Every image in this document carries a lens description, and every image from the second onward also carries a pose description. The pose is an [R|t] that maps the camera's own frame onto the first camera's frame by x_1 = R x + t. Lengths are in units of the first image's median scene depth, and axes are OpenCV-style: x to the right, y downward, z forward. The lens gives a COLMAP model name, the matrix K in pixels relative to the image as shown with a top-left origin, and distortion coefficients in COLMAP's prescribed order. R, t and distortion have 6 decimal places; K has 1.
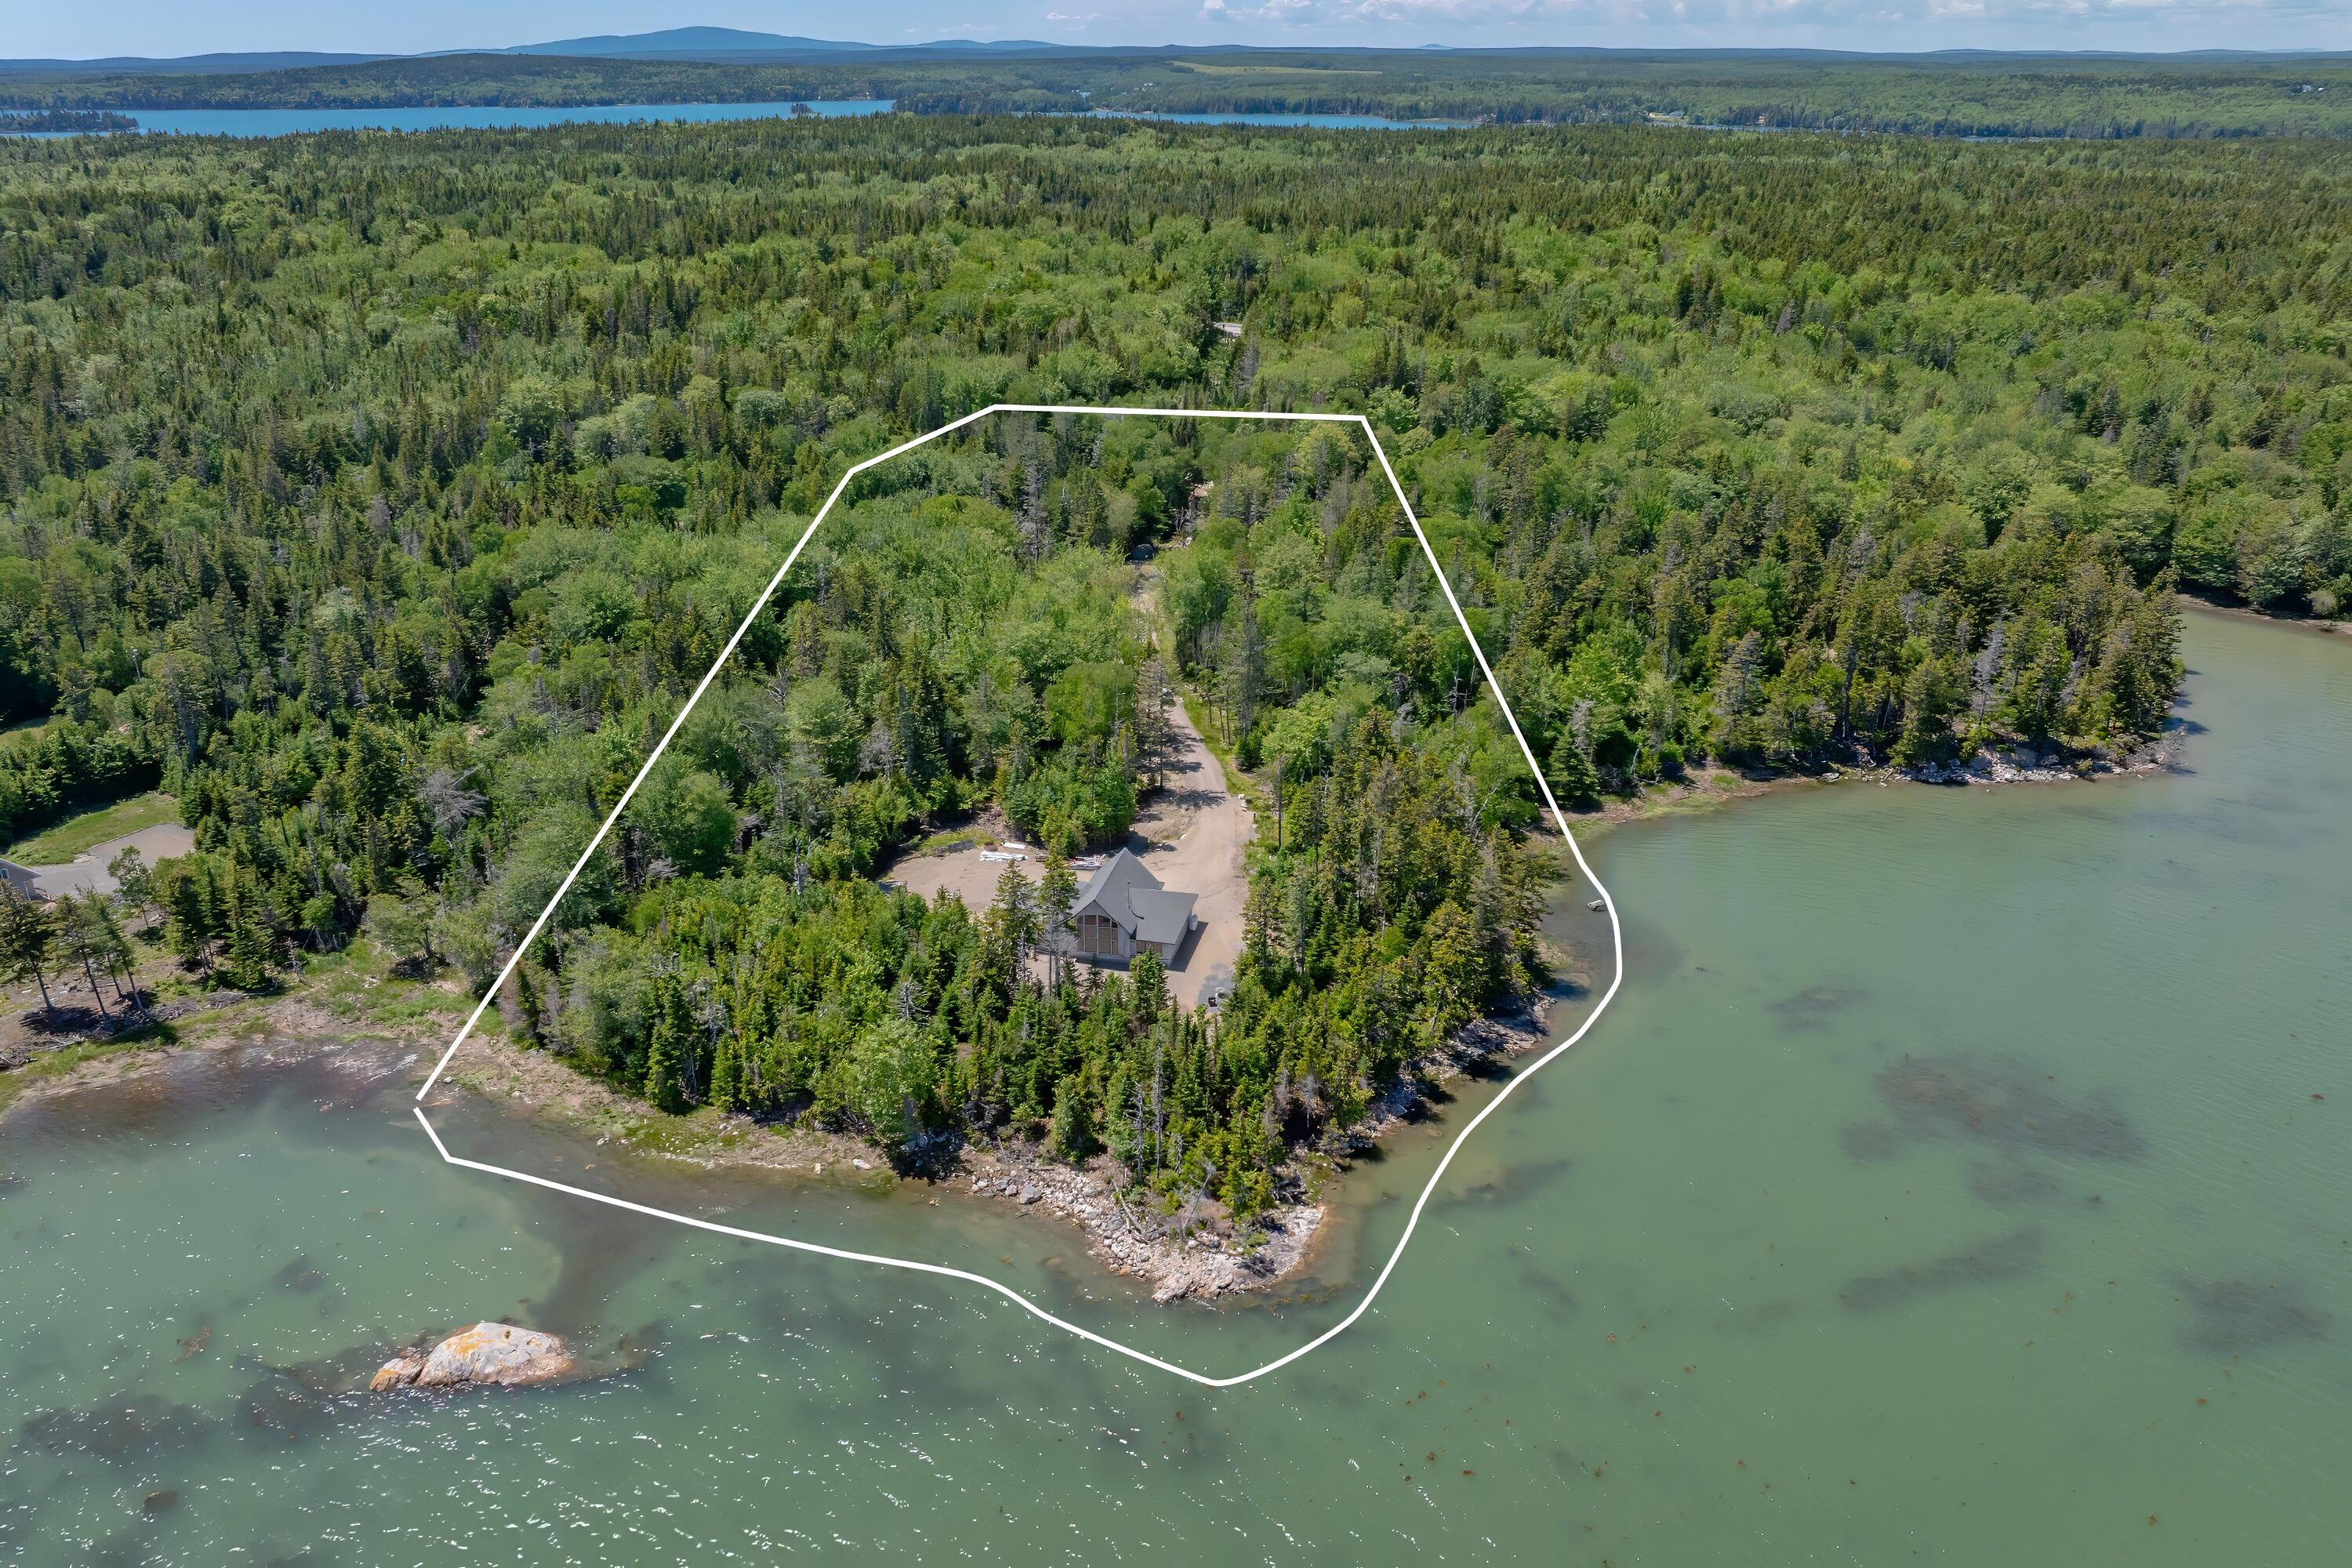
lens RADIAL K [[1637.3, 0, 1176.0], [0, 1637.3, 784.0], [0, 0, 1]] dist [-0.047091, 0.012642]
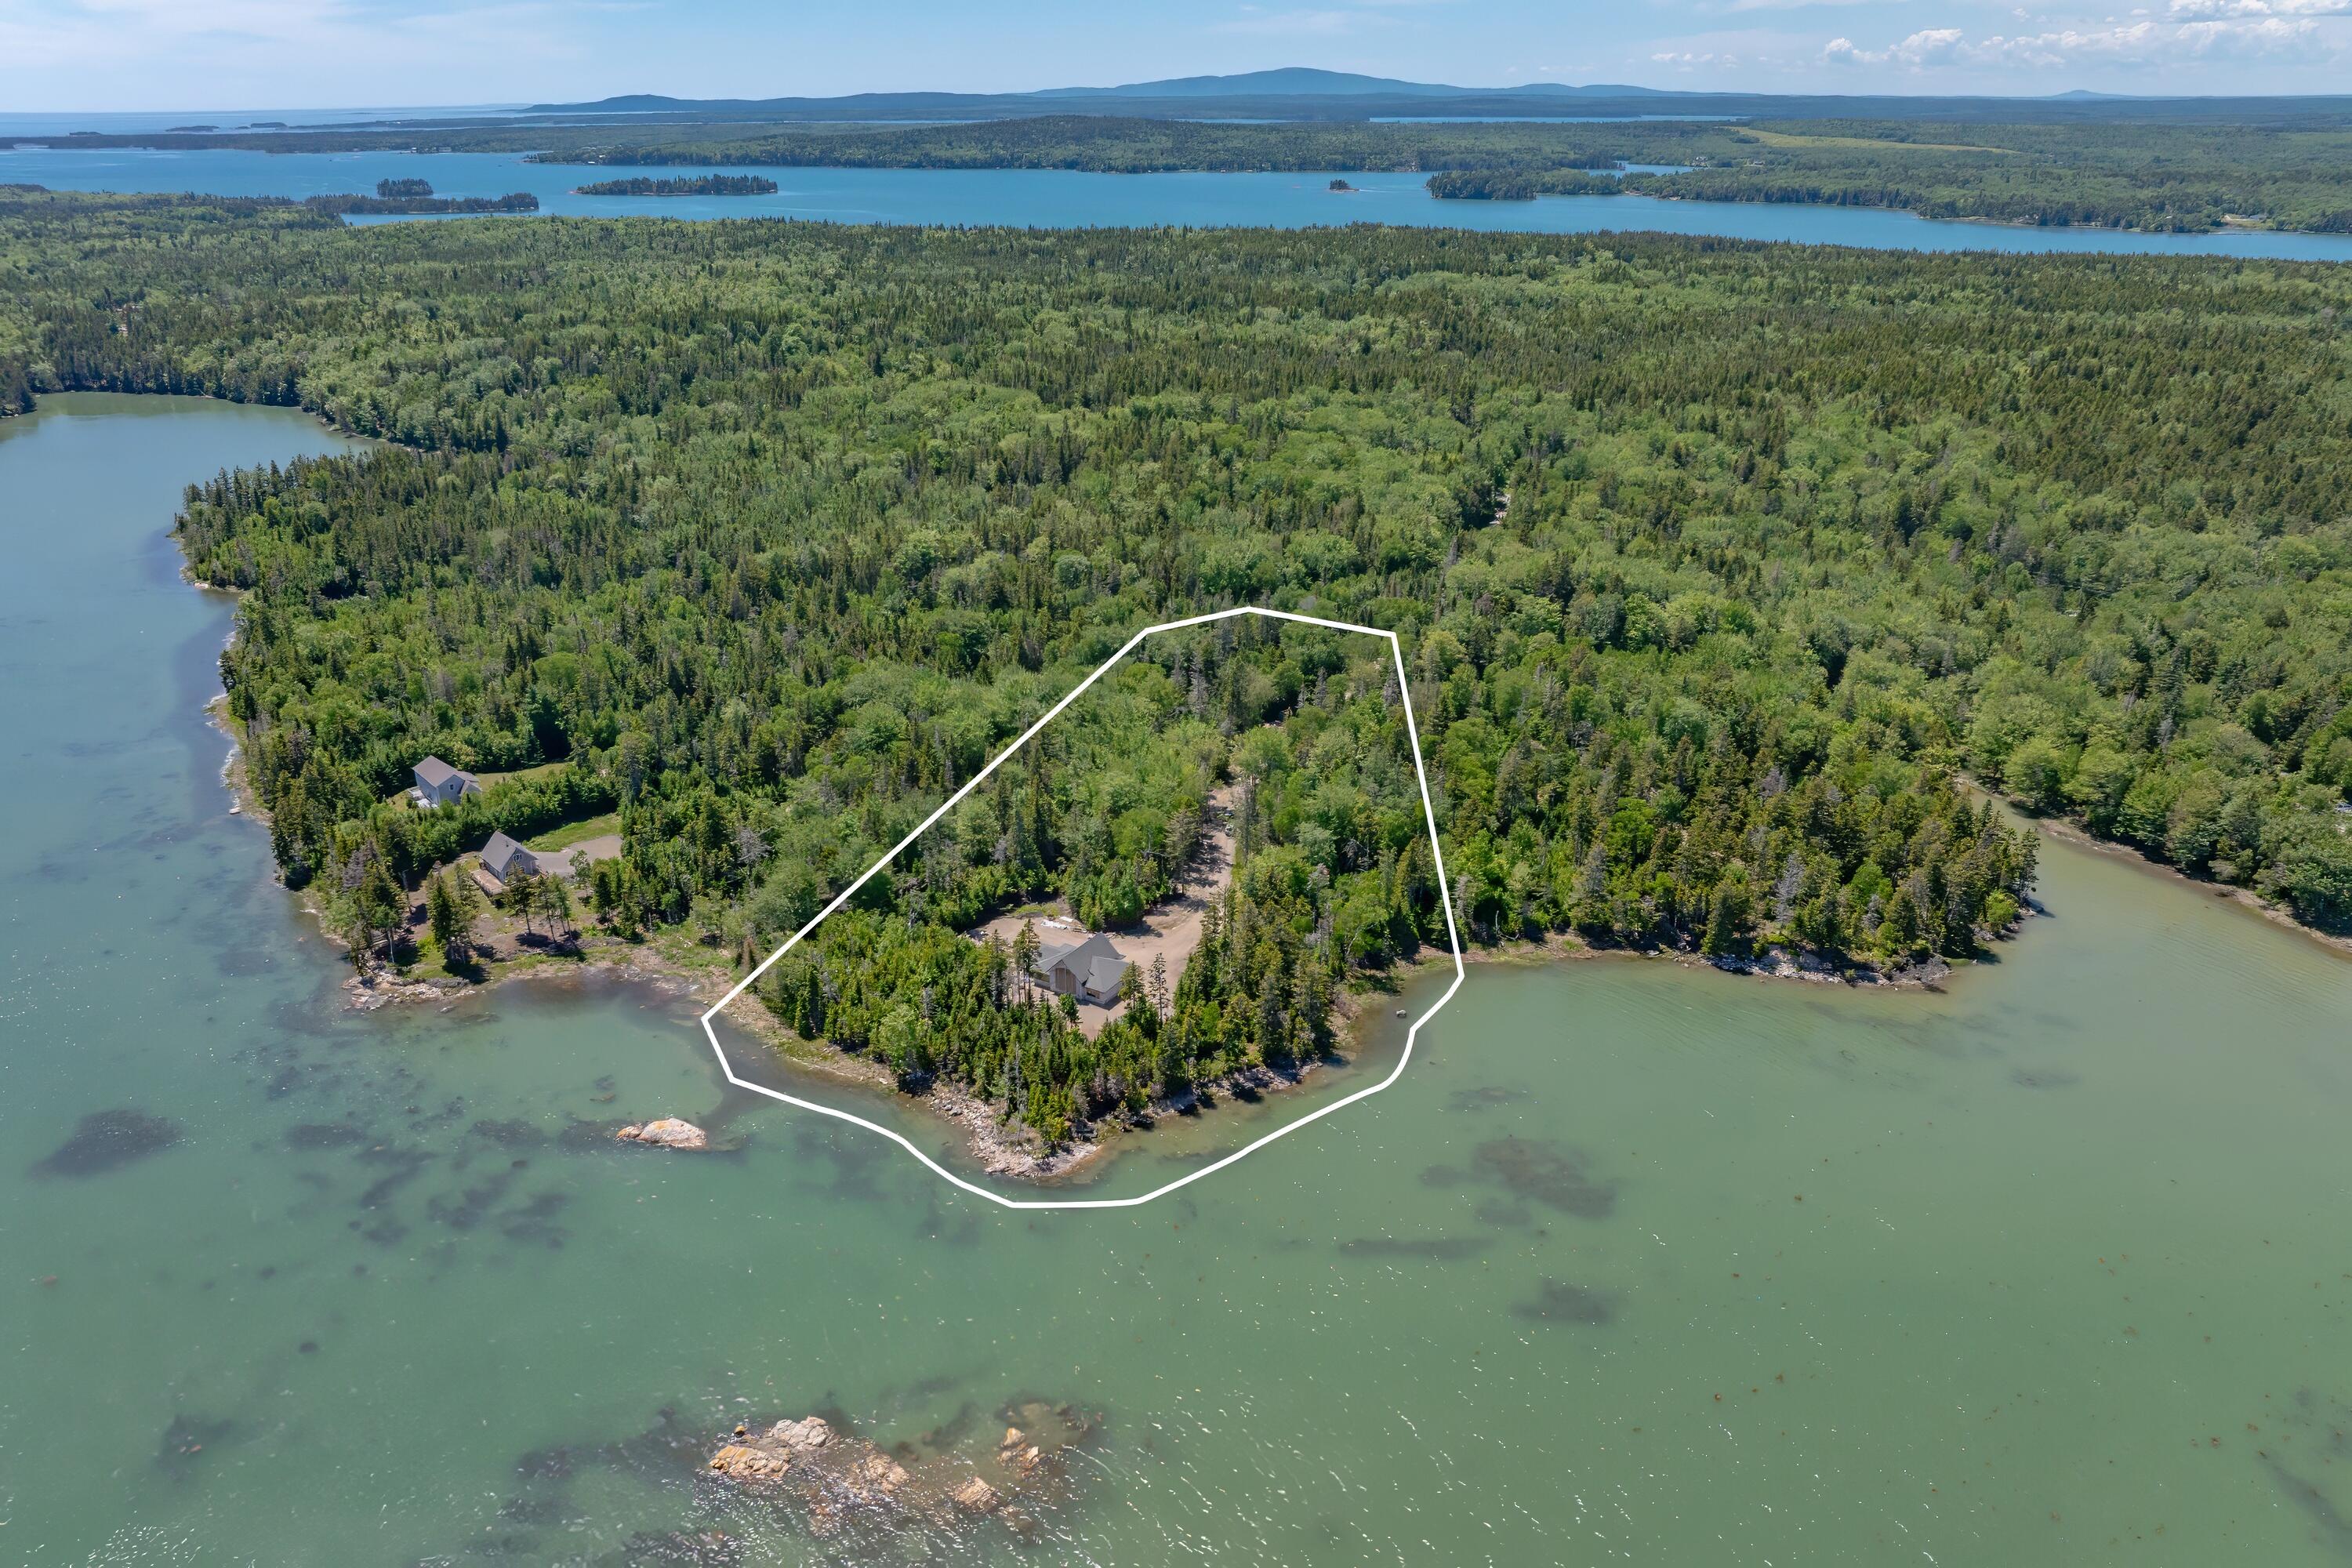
lens RADIAL K [[1643.7, 0, 1177.6], [0, 1643.7, 841.0], [0, 0, 1]] dist [-0.033636, -0.002701]
pose [[0.947020, 0.129588, -0.293870, 0.458240], [-0.127955, 0.991468, 0.024860, -0.090267], [0.294584, 0.014059, 0.955522, -0.491236]]
